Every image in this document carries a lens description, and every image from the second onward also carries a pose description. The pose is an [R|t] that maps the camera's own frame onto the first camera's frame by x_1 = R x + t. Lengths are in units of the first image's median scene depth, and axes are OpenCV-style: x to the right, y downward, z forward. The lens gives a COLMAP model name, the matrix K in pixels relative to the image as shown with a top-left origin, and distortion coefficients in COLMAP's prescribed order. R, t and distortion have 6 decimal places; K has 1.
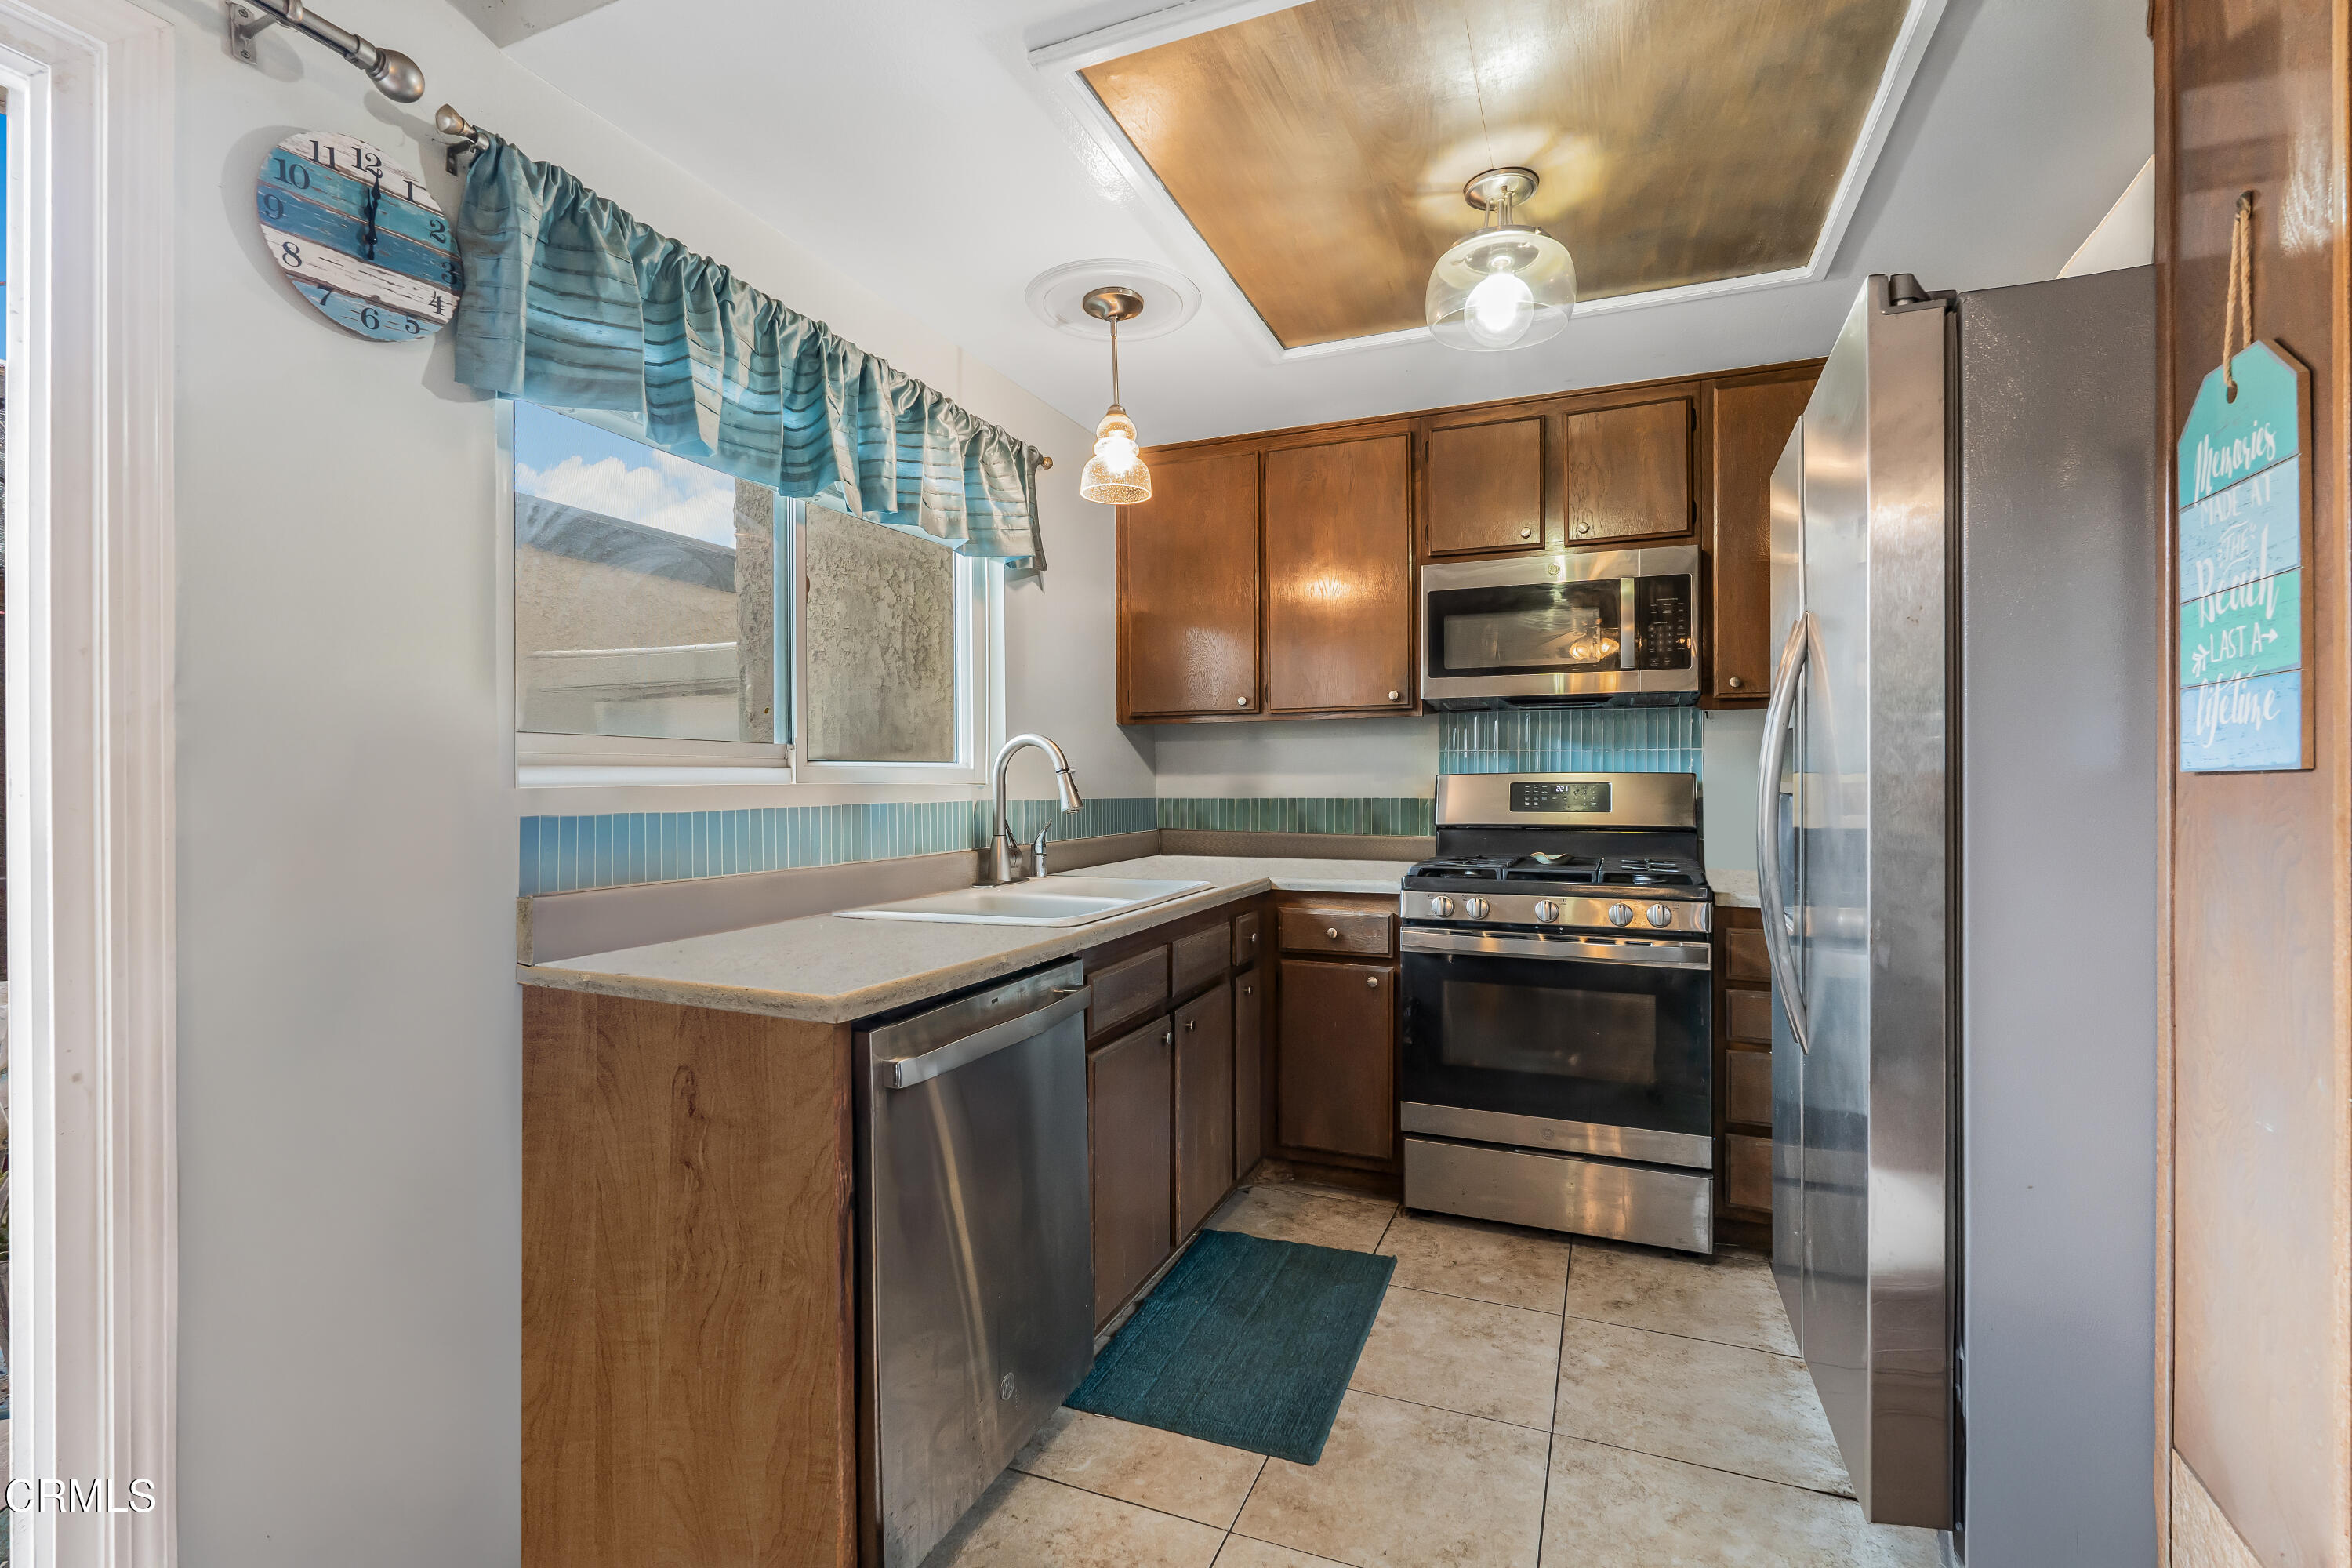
lens RADIAL K [[1061.9, 0, 1174.6], [0, 1061.9, 785.0], [0, 0, 1]] dist [0.000209, -0.000227]
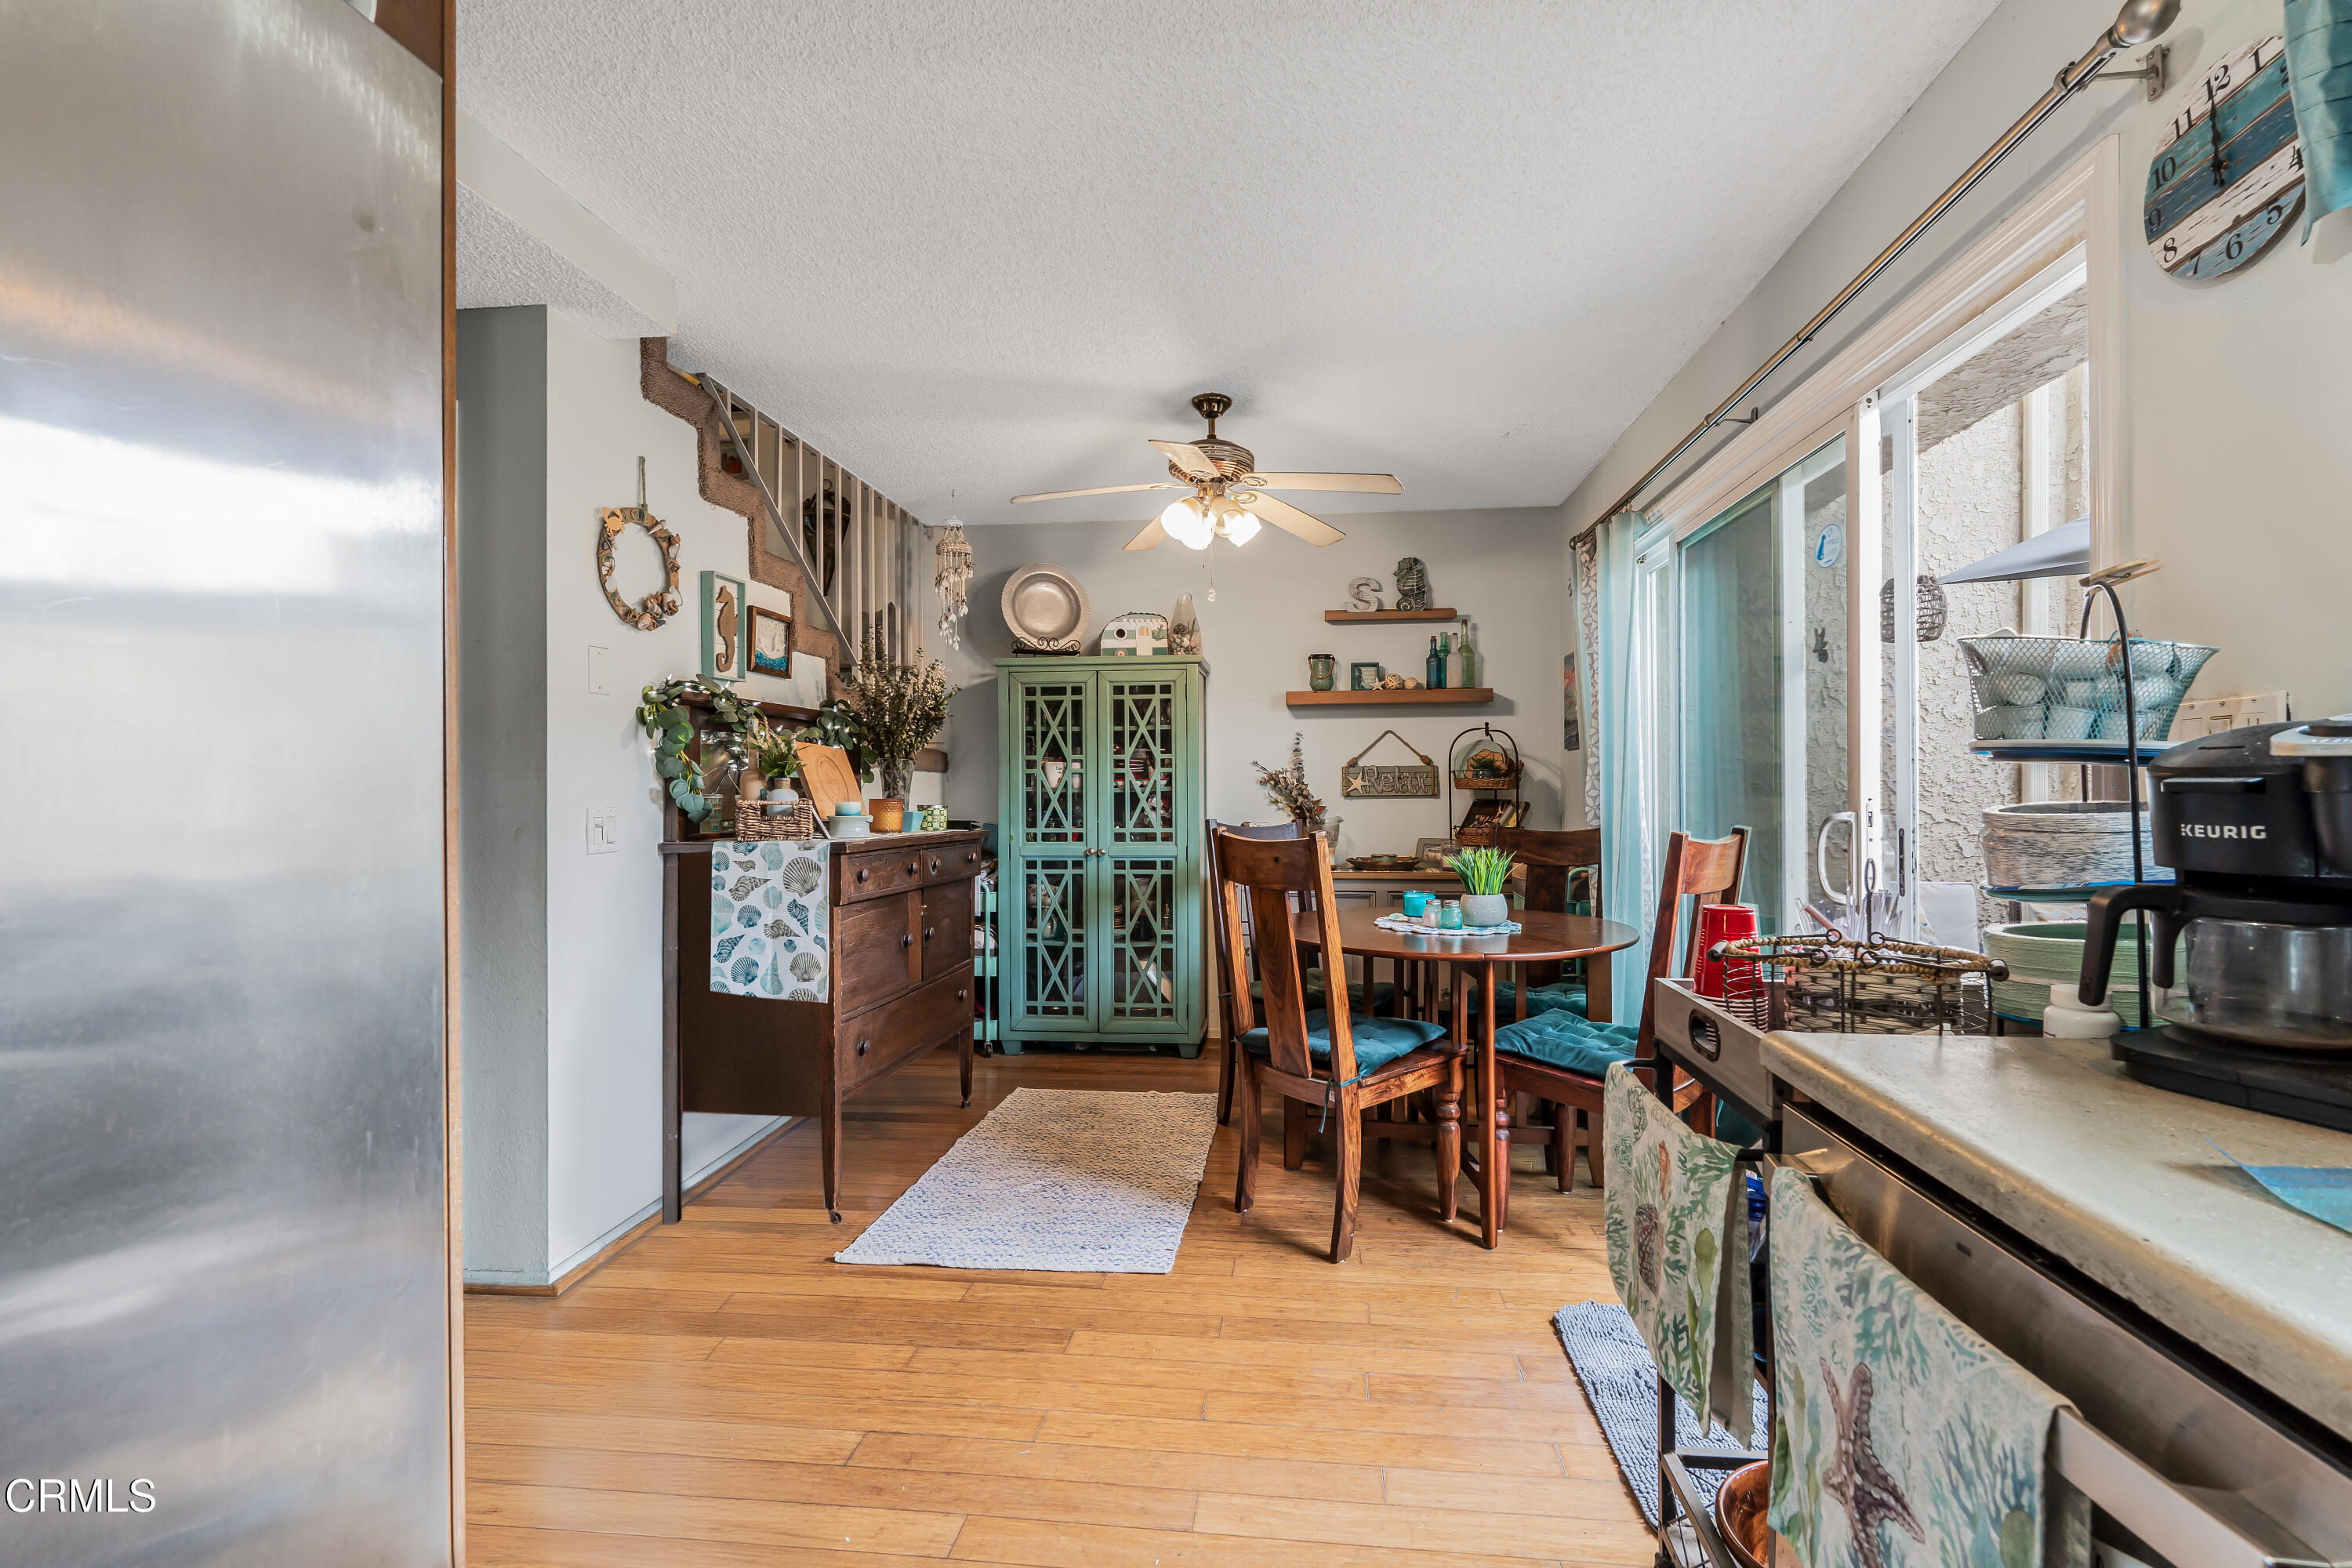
lens RADIAL K [[1128.5, 0, 1178.2], [0, 1128.5, 786.0], [0, 0, 1]] dist [0.000073, 0.000010]
pose [[-0.962431, 0.002495, -0.271517, 0.342955], [0.003155, 0.999993, -0.001992, 0.006839], [0.271510, -0.002774, -0.962432, 1.672017]]
